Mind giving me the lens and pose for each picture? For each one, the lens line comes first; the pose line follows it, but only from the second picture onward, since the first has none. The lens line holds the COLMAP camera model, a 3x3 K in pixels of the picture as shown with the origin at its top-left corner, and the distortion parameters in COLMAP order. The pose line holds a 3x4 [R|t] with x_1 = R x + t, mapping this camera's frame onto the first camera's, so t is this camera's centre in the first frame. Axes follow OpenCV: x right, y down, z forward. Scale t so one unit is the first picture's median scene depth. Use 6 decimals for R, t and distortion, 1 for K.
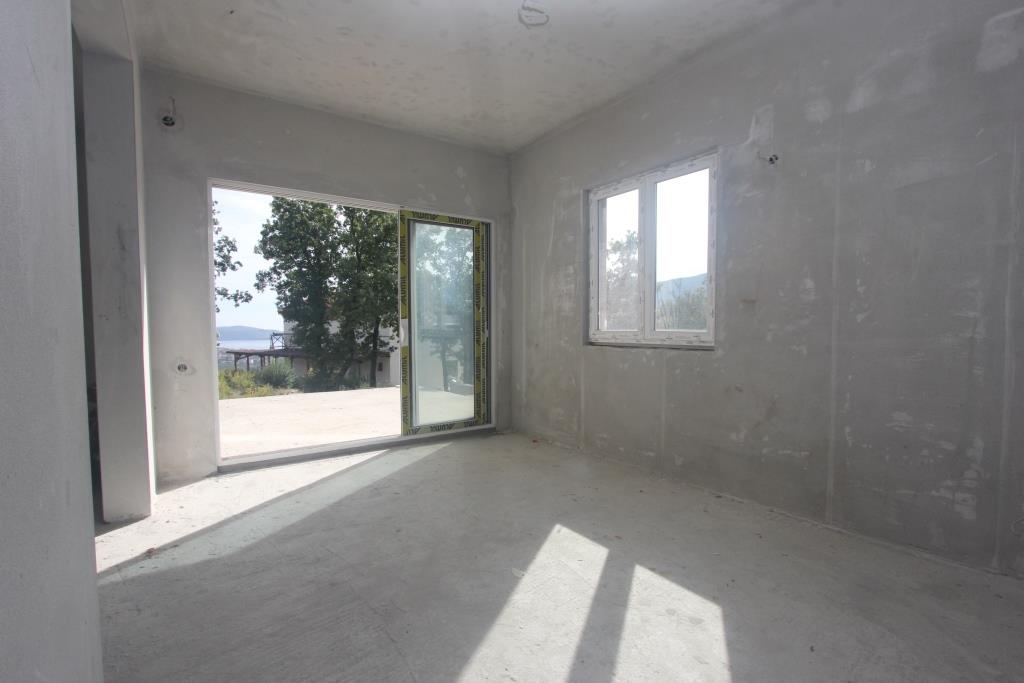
lens RADIAL K [[474.7, 0, 513.4], [0, 474.7, 348.8], [0, 0, 1]] dist [-0.023046, 0.004099]
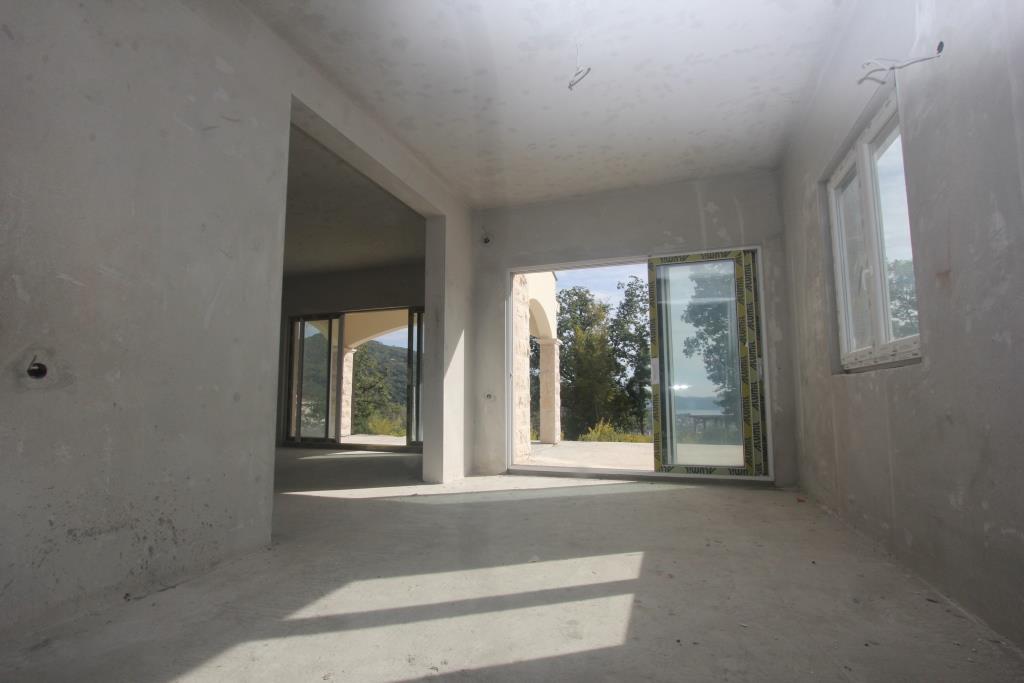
lens RADIAL K [[474.7, 0, 511.1], [0, 474.7, 347.3], [0, 0, 1]] dist [-0.023046, 0.004099]
pose [[0.579973, -0.087929, -0.809877, 0.421445], [-0.035099, 0.990537, -0.132679, 0.061405], [0.813879, 0.105376, 0.571398, 0.128213]]
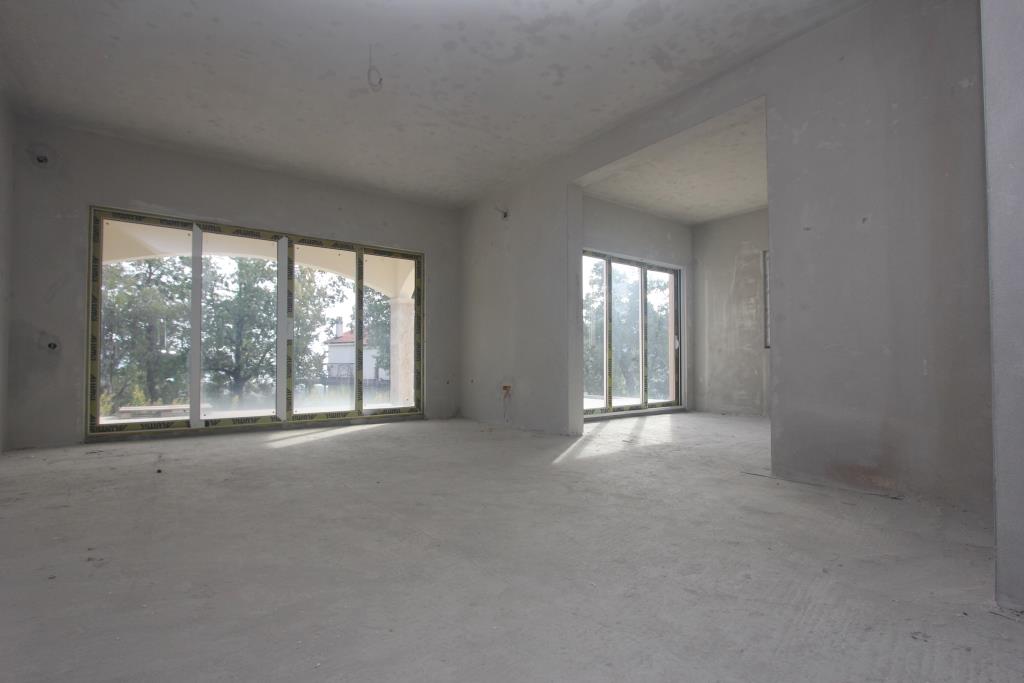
lens RADIAL K [[474.7, 0, 509.2], [0, 474.7, 344.4], [0, 0, 1]] dist [-0.023046, 0.004099]
pose [[0.998369, 0.004742, 0.056890, -0.710909], [0.000355, 0.996010, -0.089242, 0.108200], [-0.057086, 0.089116, 0.994384, -0.456689]]
